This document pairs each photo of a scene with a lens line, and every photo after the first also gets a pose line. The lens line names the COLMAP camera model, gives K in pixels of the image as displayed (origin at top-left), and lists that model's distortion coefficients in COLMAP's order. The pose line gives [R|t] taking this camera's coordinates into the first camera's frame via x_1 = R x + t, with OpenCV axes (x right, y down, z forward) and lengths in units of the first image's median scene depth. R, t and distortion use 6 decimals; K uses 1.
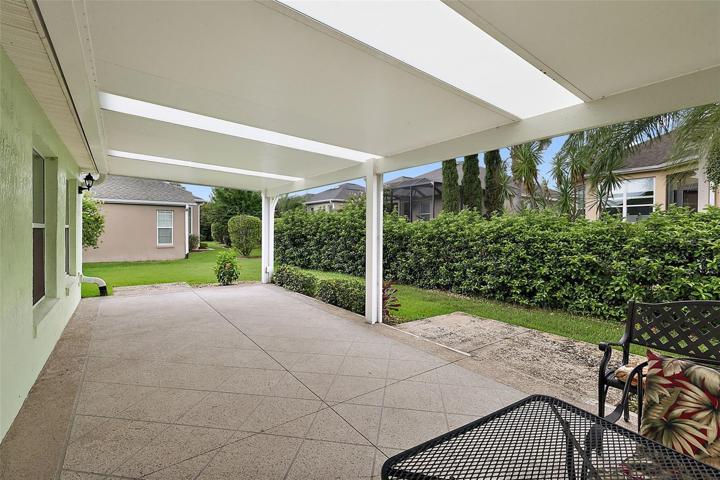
lens RADIAL K [[319.3, 0, 358.9], [0, 319.3, 232.4], [0, 0, 1]] dist [0.002336, 0.000199]
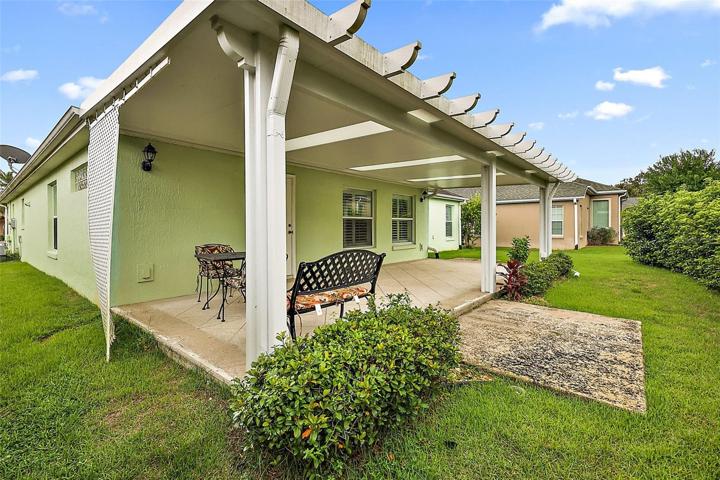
lens RADIAL K [[319.3, 0, 358.9], [0, 319.3, 232.4], [0, 0, 1]] dist [0.002336, 0.000199]
pose [[0.203073, 0.002790, -0.979160, 1.205213], [0.007666, 0.999961, 0.004439, 0.052593], [0.979134, -0.008408, 0.203044, 0.310363]]
